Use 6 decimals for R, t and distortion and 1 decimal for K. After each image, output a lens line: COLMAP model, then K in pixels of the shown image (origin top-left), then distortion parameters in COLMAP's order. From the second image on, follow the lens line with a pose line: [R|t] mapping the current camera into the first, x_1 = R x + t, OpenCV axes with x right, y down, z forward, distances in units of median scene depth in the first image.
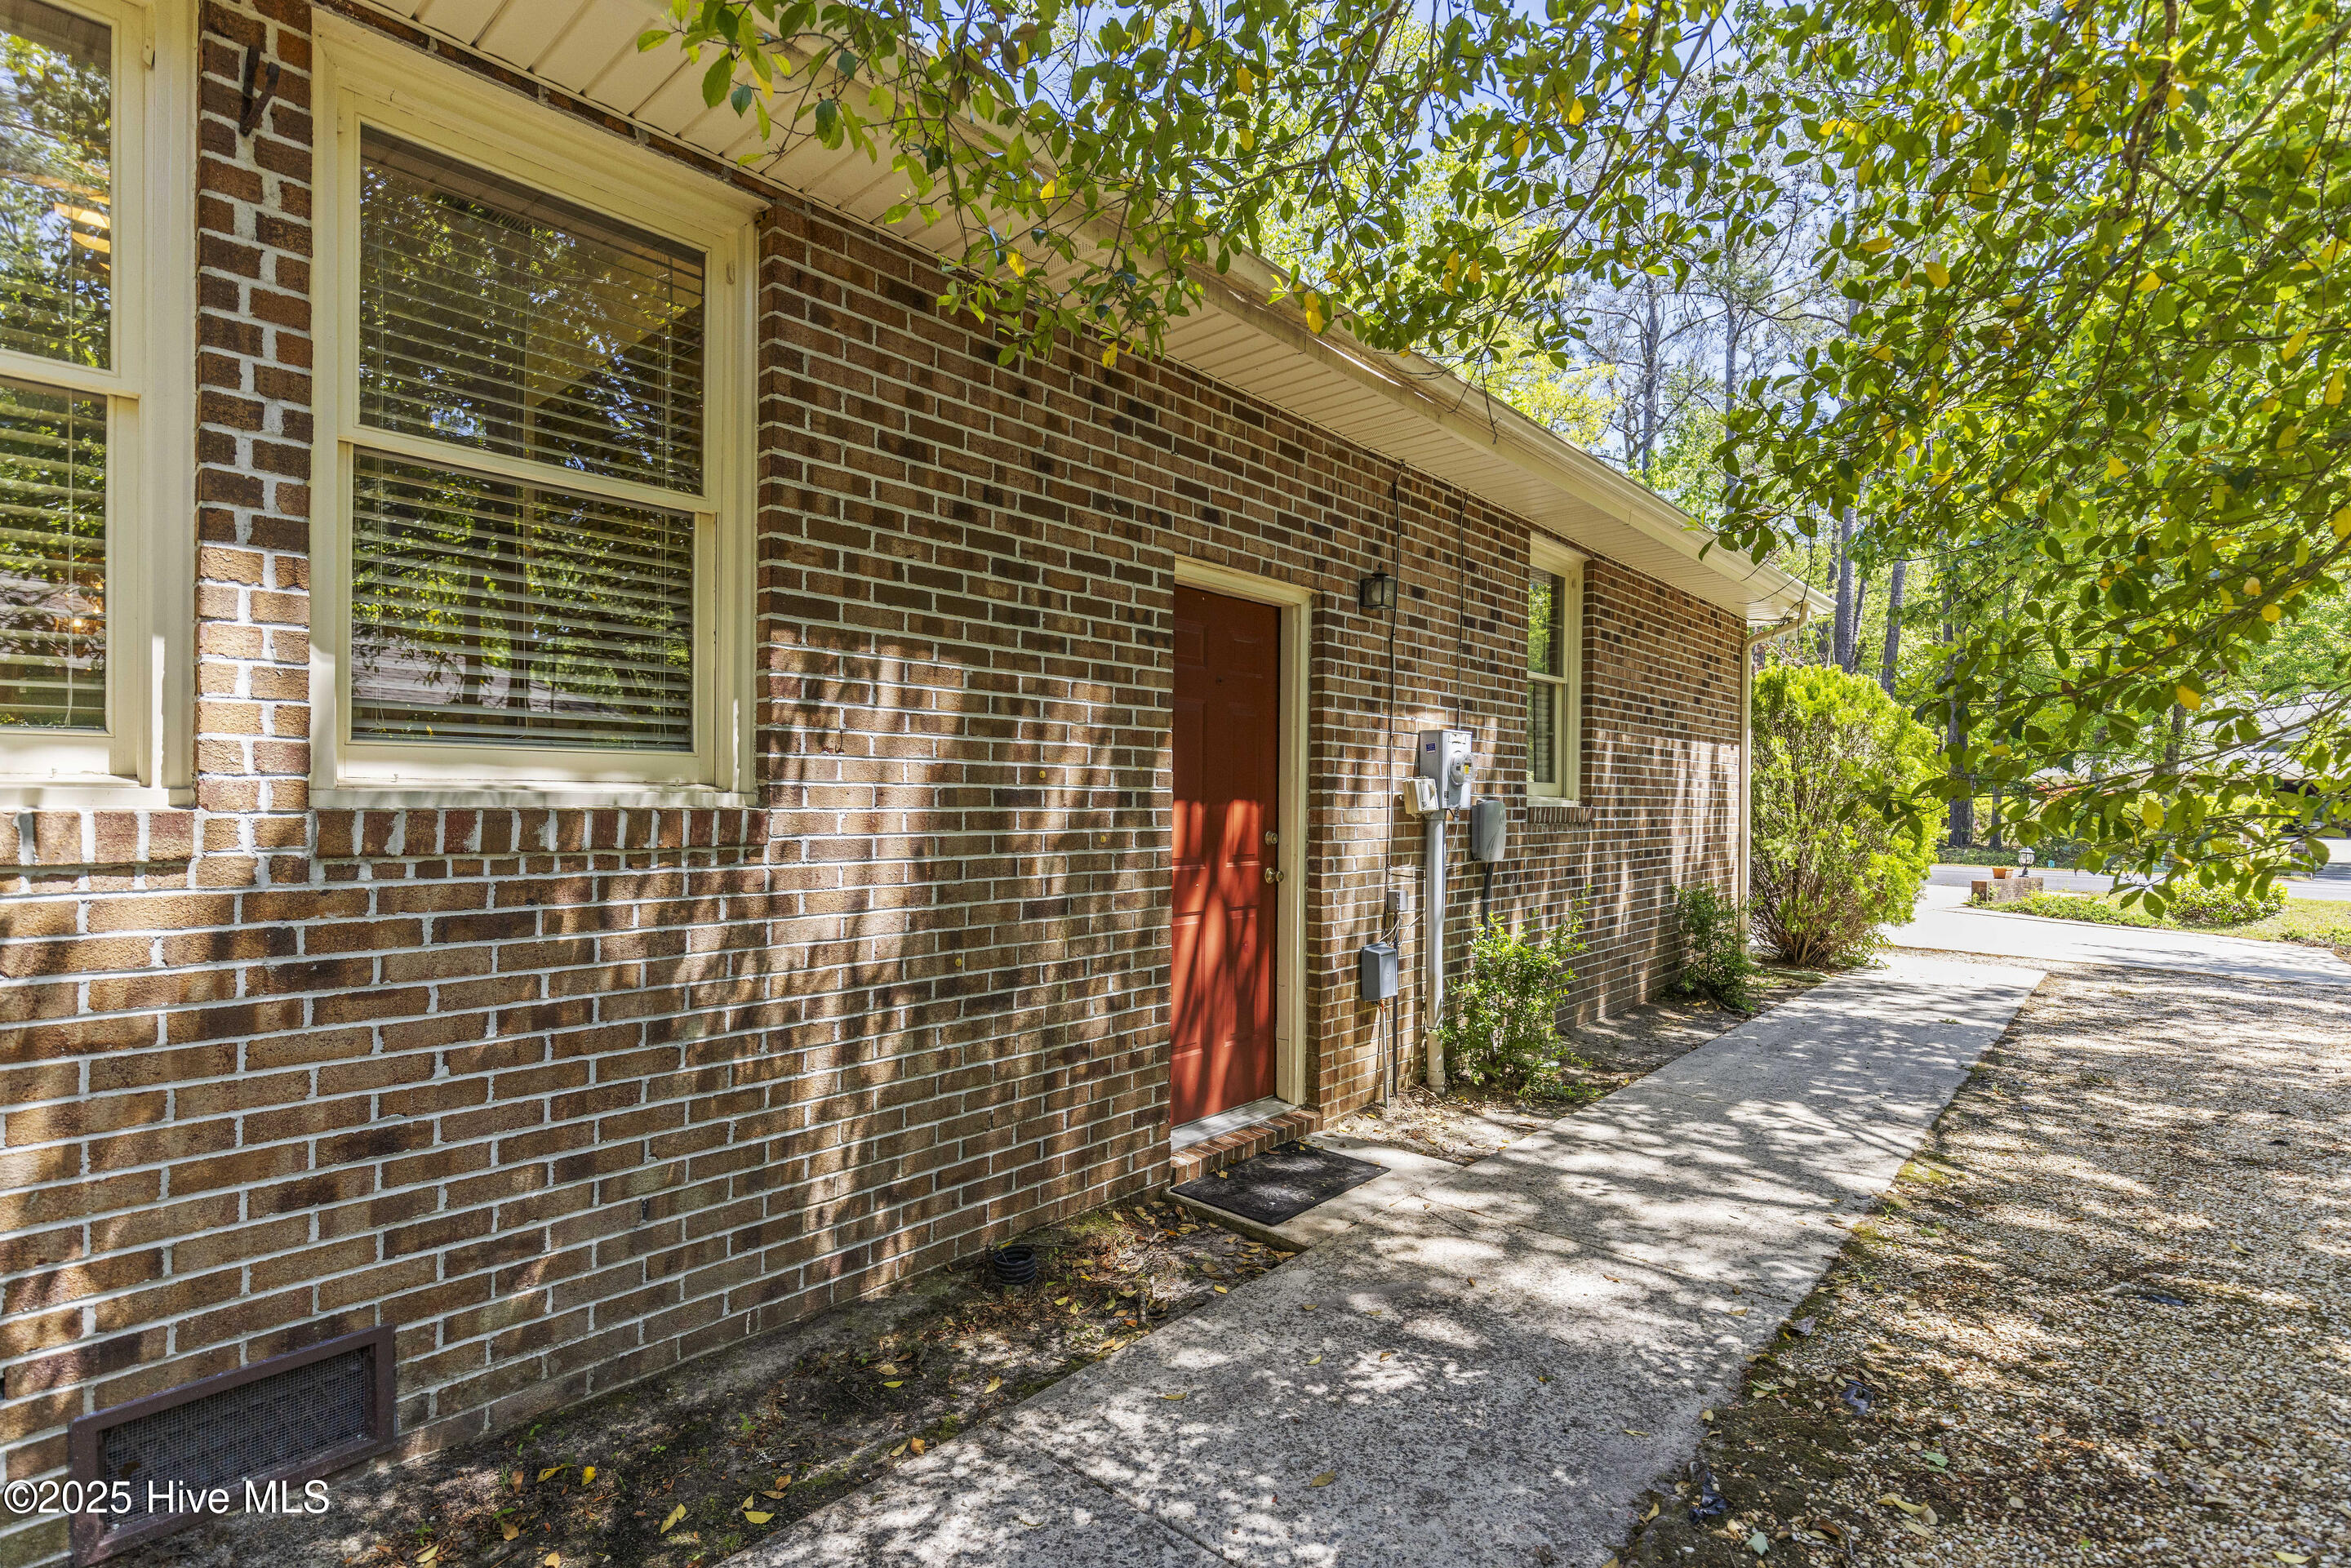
lens RADIAL K [[1085.0, 0, 1180.7], [0, 1085.0, 793.5], [0, 0, 1]] dist [0.002012, 0.000235]
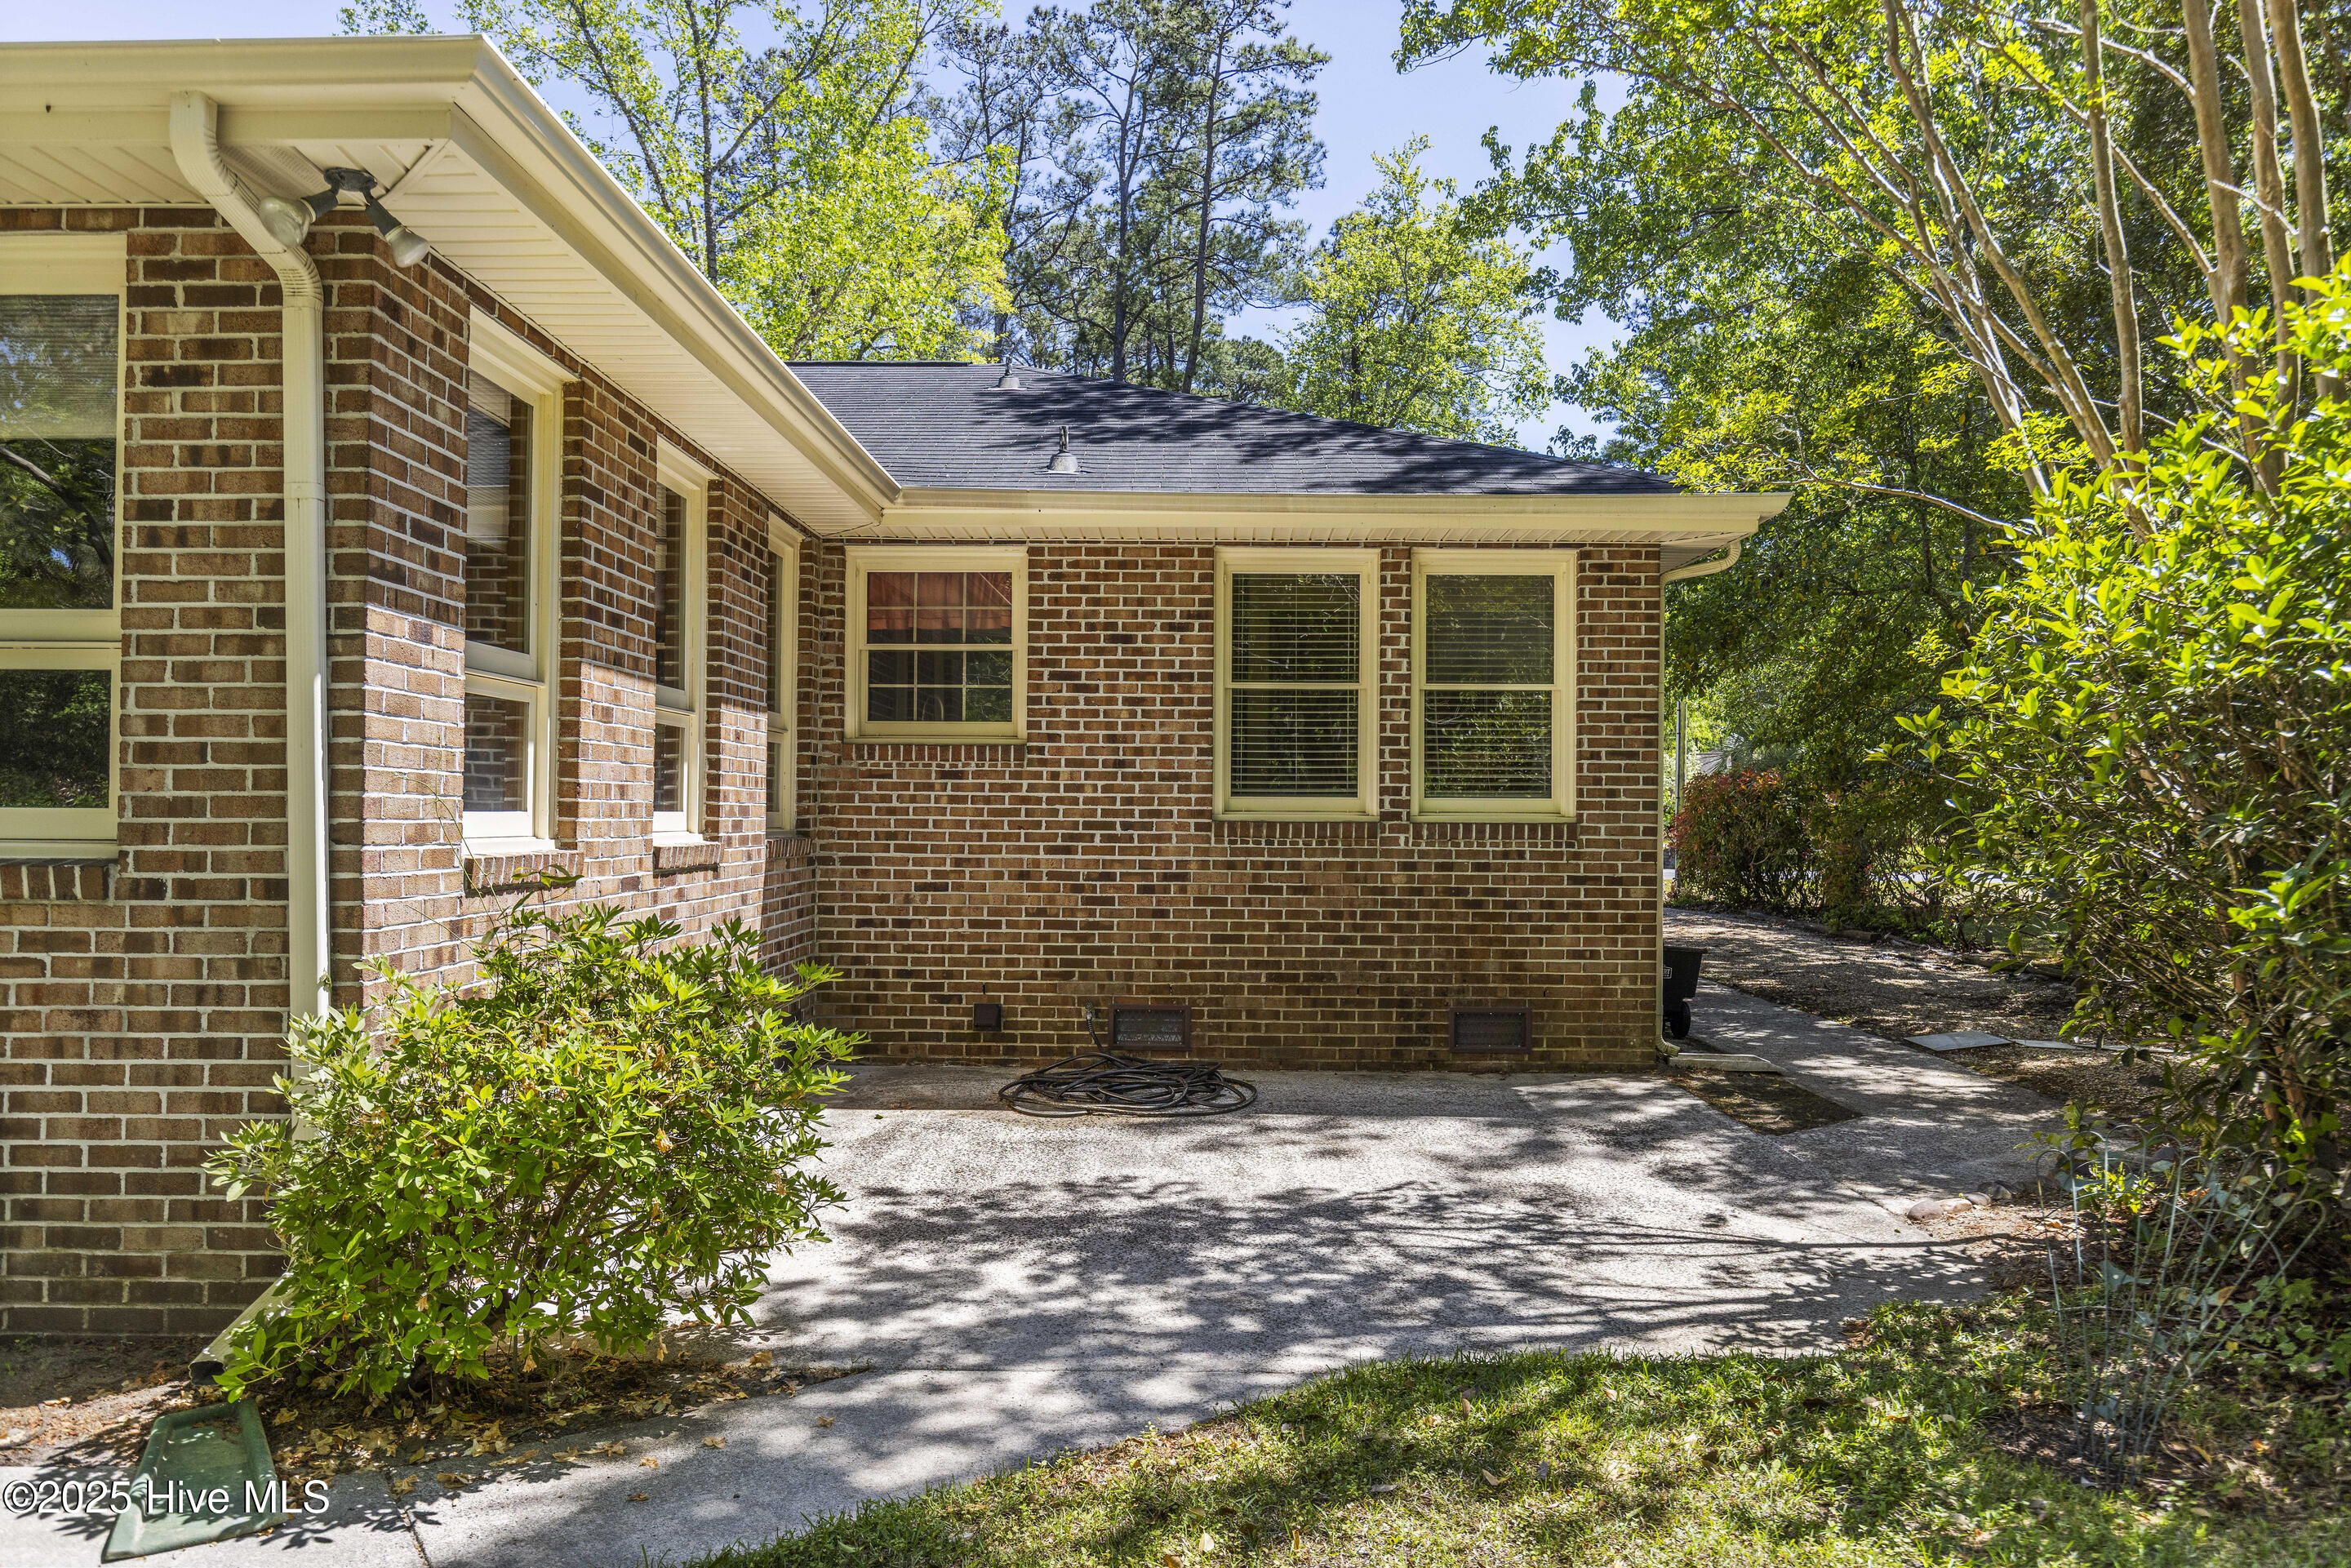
lens RADIAL K [[1549.1, 0, 1170.1], [0, 1549.1, 789.8], [0, 0, 1]] dist [-0.000069, 0.000705]
pose [[0.667594, -0.011654, -0.744434, 1.778397], [-0.000269, 0.999874, -0.015894, -0.011232], [0.744525, 0.010811, 0.667507, -2.158891]]
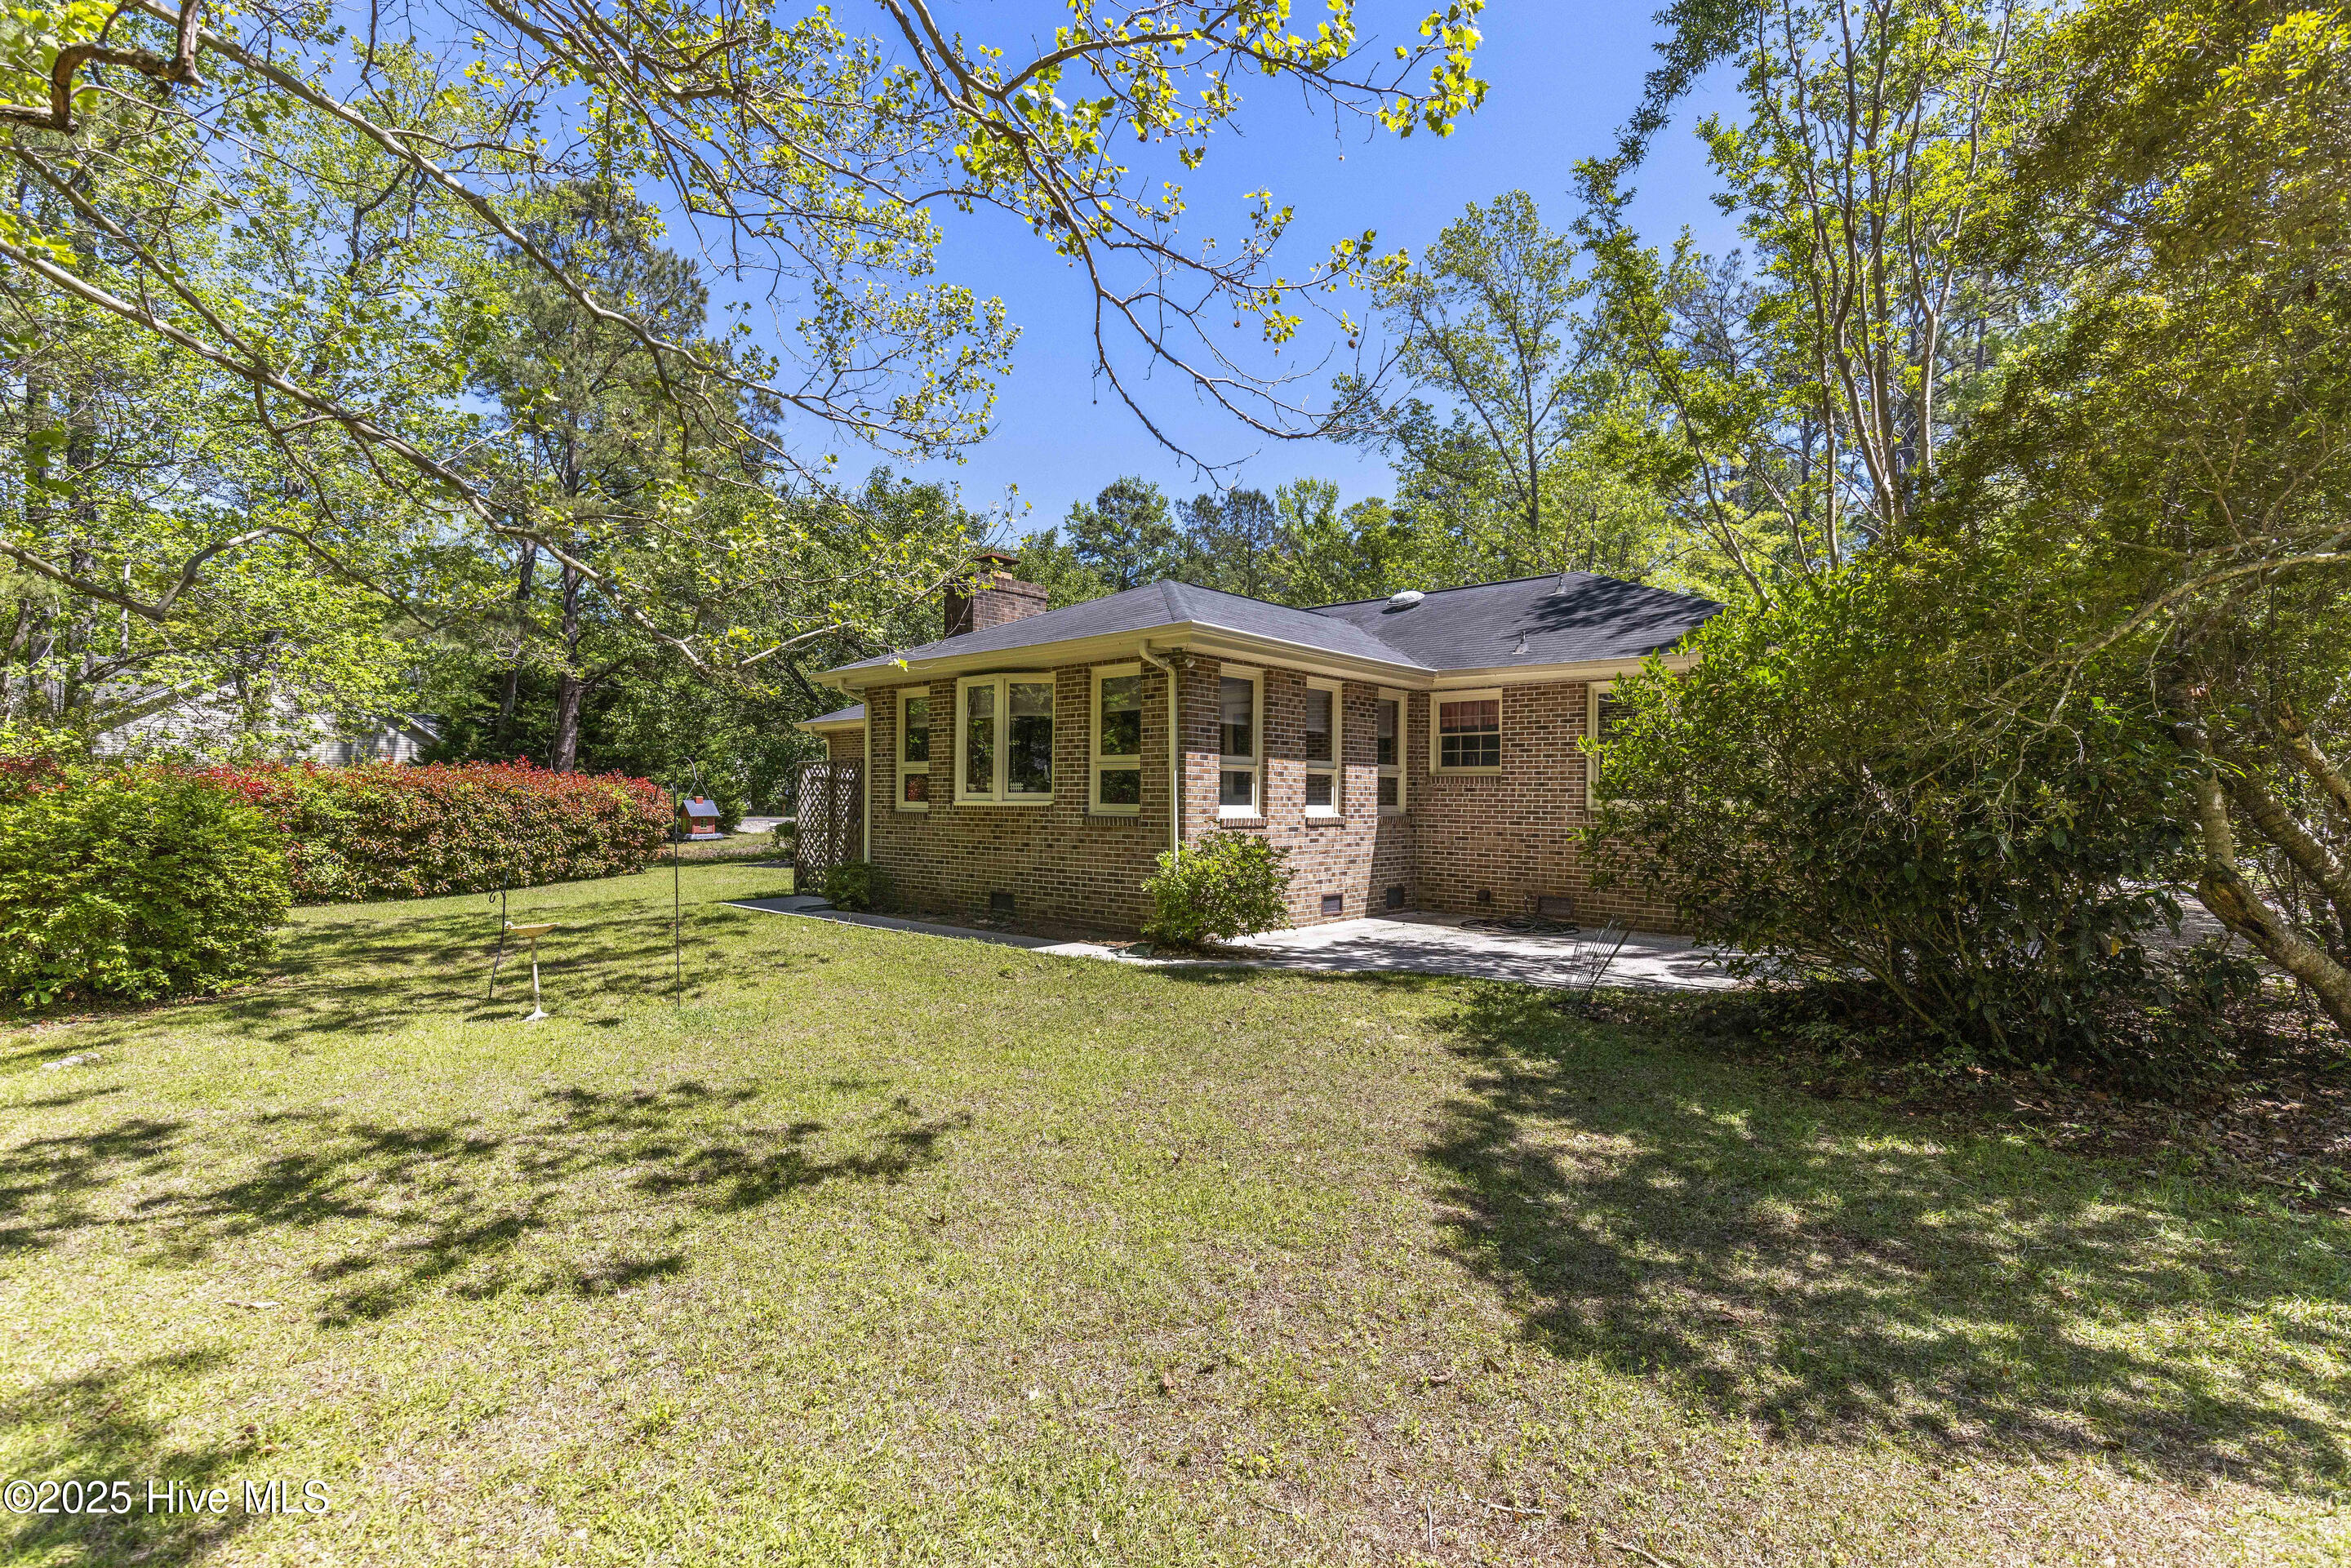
lens RADIAL K [[1084.0, 0, 1176.1], [0, 1084.0, 790.4], [0, 0, 1]] dist [0.001743, 0.000029]
pose [[0.018016, -0.013246, -0.999750, 4.804277], [-0.005403, 0.999896, -0.013346, -0.015008], [0.999823, 0.005642, 0.017943, -1.776417]]
